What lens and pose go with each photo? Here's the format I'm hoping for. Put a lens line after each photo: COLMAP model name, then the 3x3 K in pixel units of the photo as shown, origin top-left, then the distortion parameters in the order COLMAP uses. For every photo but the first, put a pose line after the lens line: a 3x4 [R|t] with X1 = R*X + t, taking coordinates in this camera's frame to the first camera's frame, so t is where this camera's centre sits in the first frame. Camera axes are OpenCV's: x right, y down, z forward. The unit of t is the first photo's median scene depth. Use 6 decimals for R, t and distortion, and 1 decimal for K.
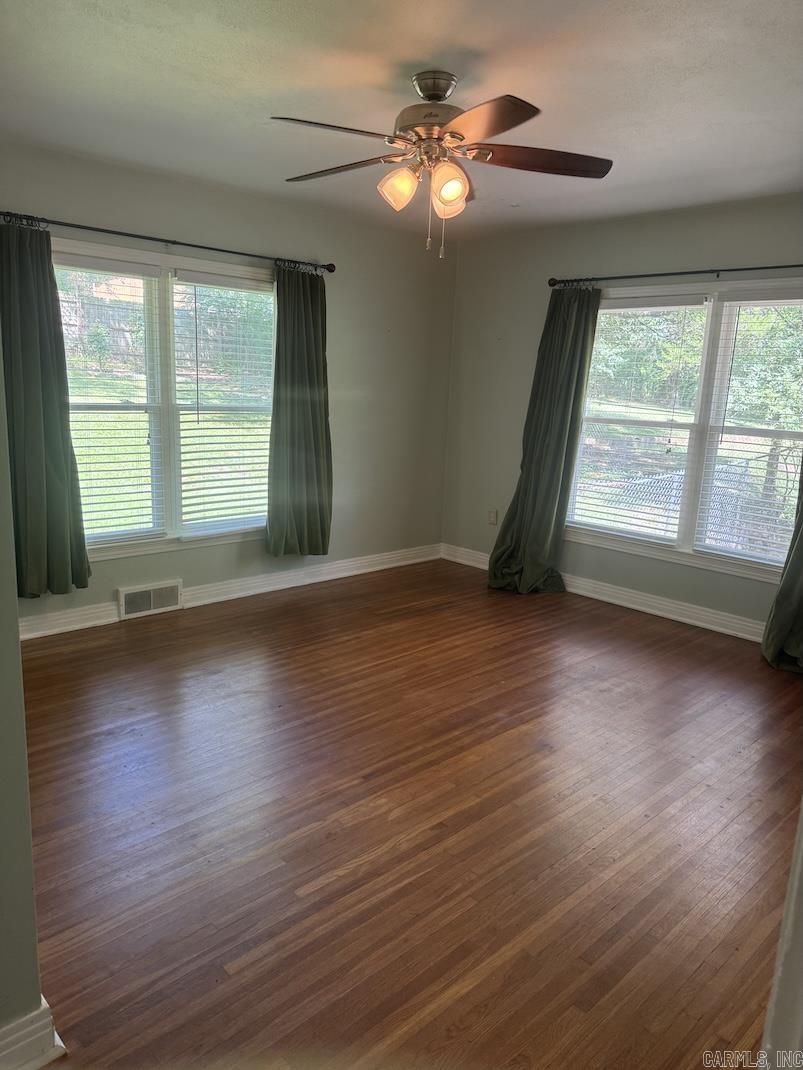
lens RADIAL K [[760.2, 0, 405.0], [0, 760.2, 531.1], [0, 0, 1]] dist [0.024573, -0.031384]
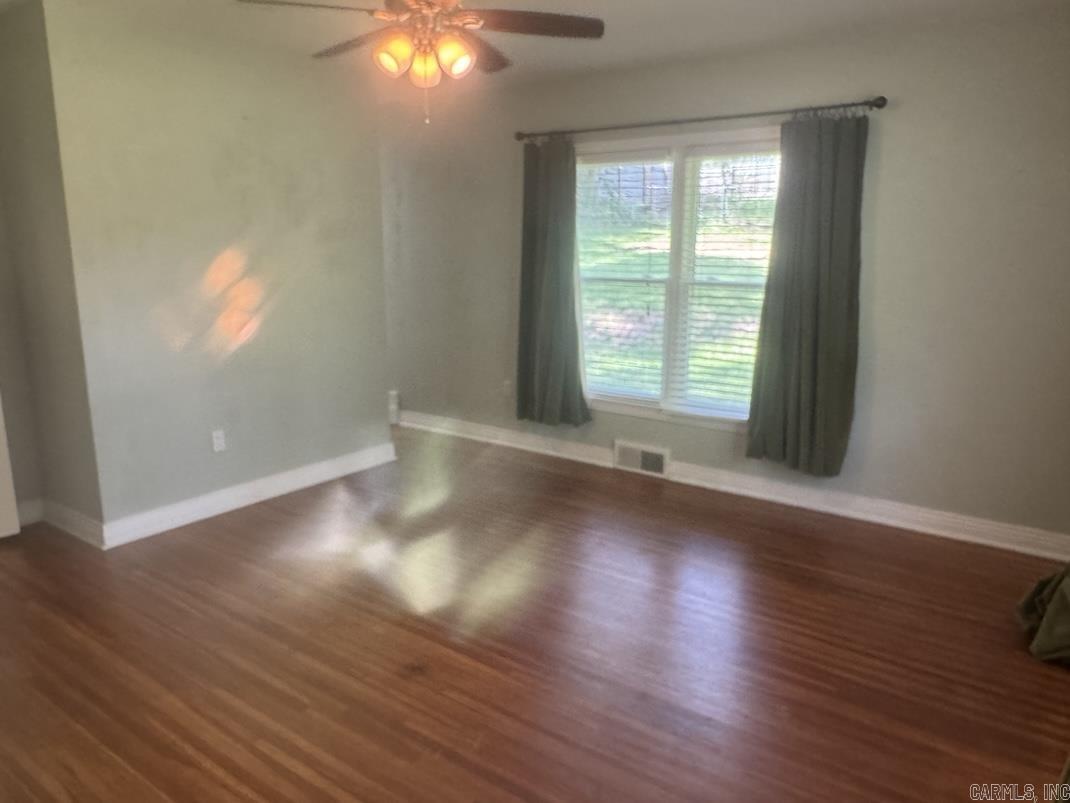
lens RADIAL K [[813.4, 0, 535.7], [0, 813.4, 405.8], [0, 0, 1]] dist [0.031219, -0.000098]
pose [[0.148675, 0.181044, -0.972172, 0.739485], [-0.185446, 0.970761, 0.152420, -0.129540], [0.971342, 0.157625, 0.177902, 0.628735]]
